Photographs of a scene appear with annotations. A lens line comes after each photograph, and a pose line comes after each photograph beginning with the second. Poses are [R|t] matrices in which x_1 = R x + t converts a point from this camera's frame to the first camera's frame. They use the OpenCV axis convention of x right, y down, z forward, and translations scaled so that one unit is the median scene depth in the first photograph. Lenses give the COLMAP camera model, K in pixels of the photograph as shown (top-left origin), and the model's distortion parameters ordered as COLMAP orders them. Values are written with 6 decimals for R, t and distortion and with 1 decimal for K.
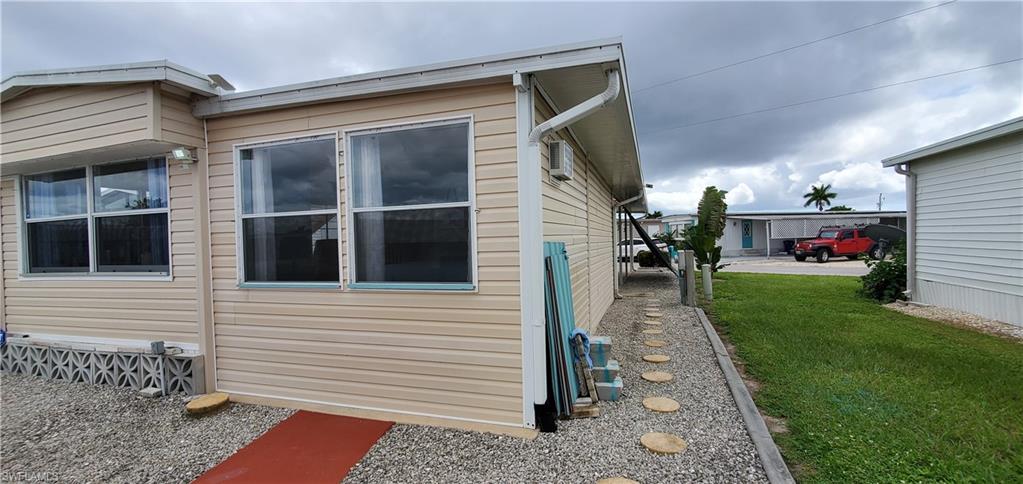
lens RADIAL K [[403.2, 0, 516.5], [0, 403.2, 239.6], [0, 0, 1]] dist [-0.002637, -0.000522]
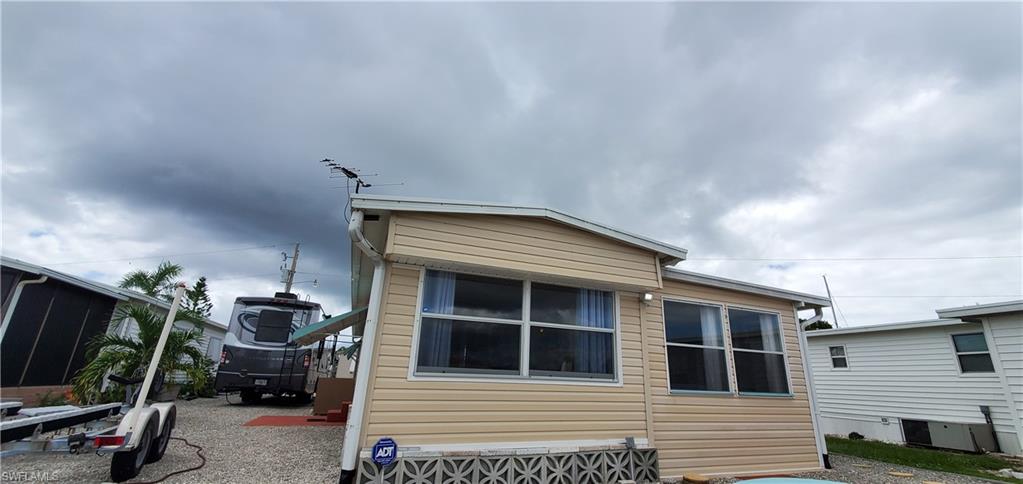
lens RADIAL K [[403.2, 0, 516.5], [0, 403.2, 239.6], [0, 0, 1]] dist [-0.002637, -0.000522]
pose [[0.776624, 0.258913, 0.574299, -1.924705], [-0.057605, 0.937005, -0.344535, 0.120186], [-0.627325, 0.234492, 0.742615, 0.124673]]
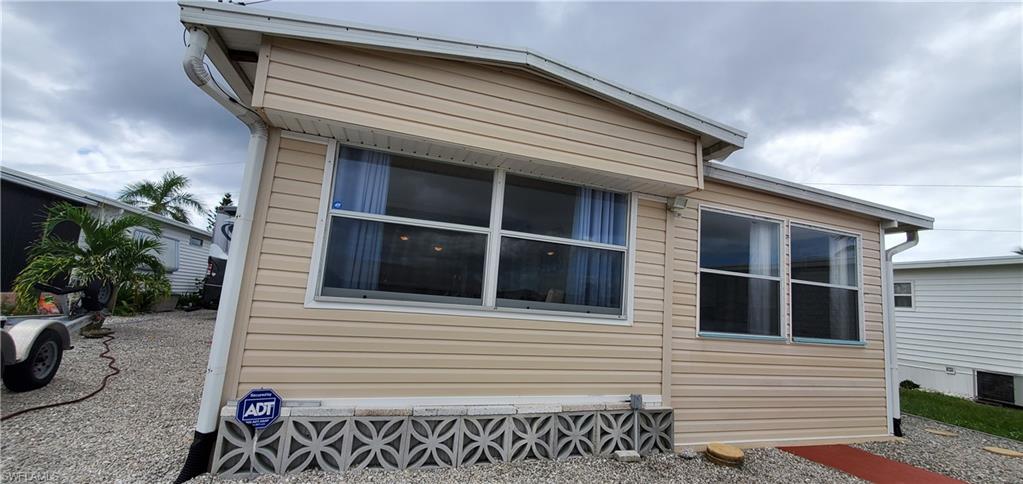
lens RADIAL K [[400.5, 0, 515.1], [0, 400.5, 242.1], [0, 0, 1]] dist [-0.002645, -0.000163]
pose [[0.805693, 0.172009, 0.566809, -1.566639], [-0.098547, 0.982497, -0.158078, 0.081816], [-0.584079, 0.071505, 0.808541, 0.381875]]
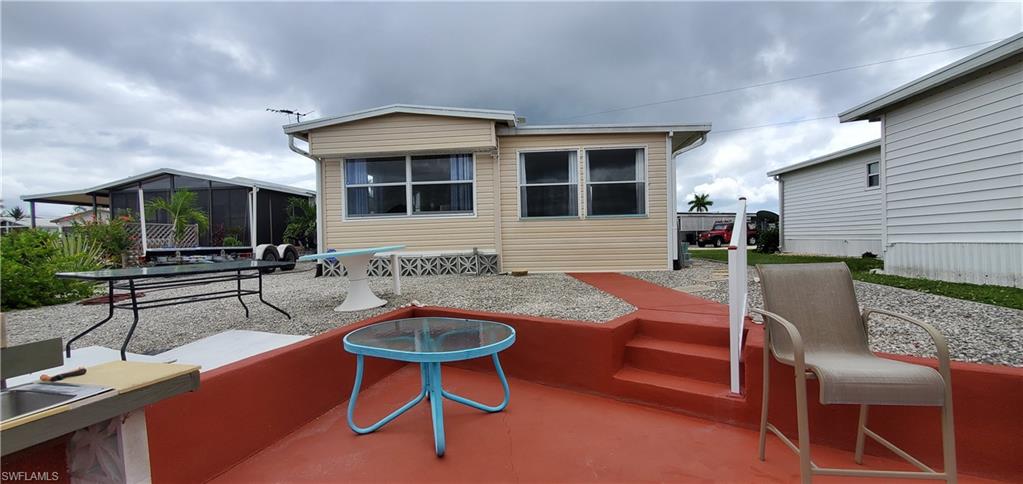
lens RADIAL K [[400.5, 0, 515.1], [0, 400.5, 242.1], [0, 0, 1]] dist [-0.002645, -0.000163]
pose [[0.976107, 0.003763, 0.217259, -1.053110], [-0.004334, 0.999988, 0.002151, 0.207713], [-0.217248, -0.003041, 0.976112, -0.896805]]
